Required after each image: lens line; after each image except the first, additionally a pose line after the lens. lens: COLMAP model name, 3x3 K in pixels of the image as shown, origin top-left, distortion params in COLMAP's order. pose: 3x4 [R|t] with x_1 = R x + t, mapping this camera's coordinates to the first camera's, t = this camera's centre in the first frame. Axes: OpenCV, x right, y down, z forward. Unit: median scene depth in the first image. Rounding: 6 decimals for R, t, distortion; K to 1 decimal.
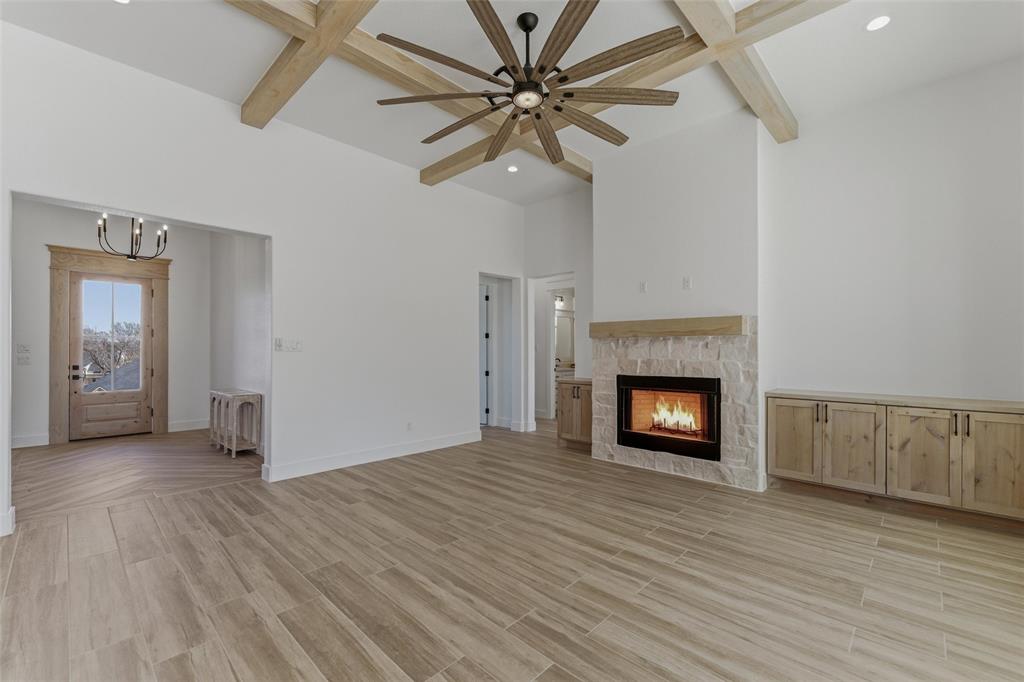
lens RADIAL K [[429.1, 0, 512.8], [0, 429.1, 348.8], [0, 0, 1]] dist [-0.000203, -0.000205]
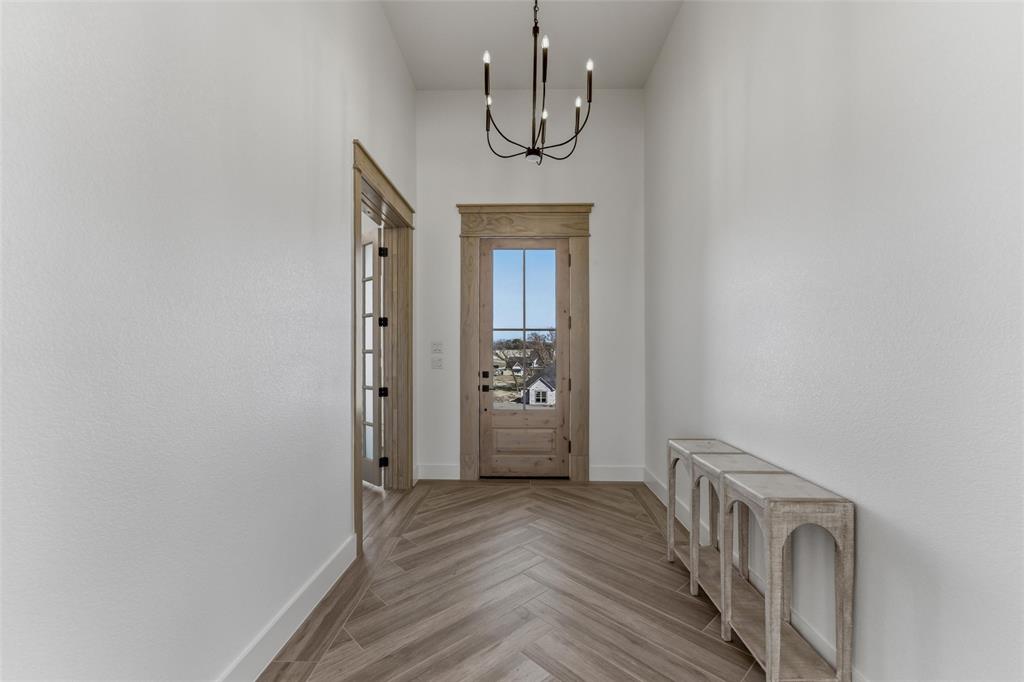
lens RADIAL K [[429.1, 0, 512.8], [0, 429.1, 348.8], [0, 0, 1]] dist [-0.000203, -0.000205]
pose [[0.669985, -0.000250, -0.742374, -0.475847], [0.002867, 0.999993, 0.002251, 0.000314], [0.742369, -0.003637, 0.669981, 0.573237]]
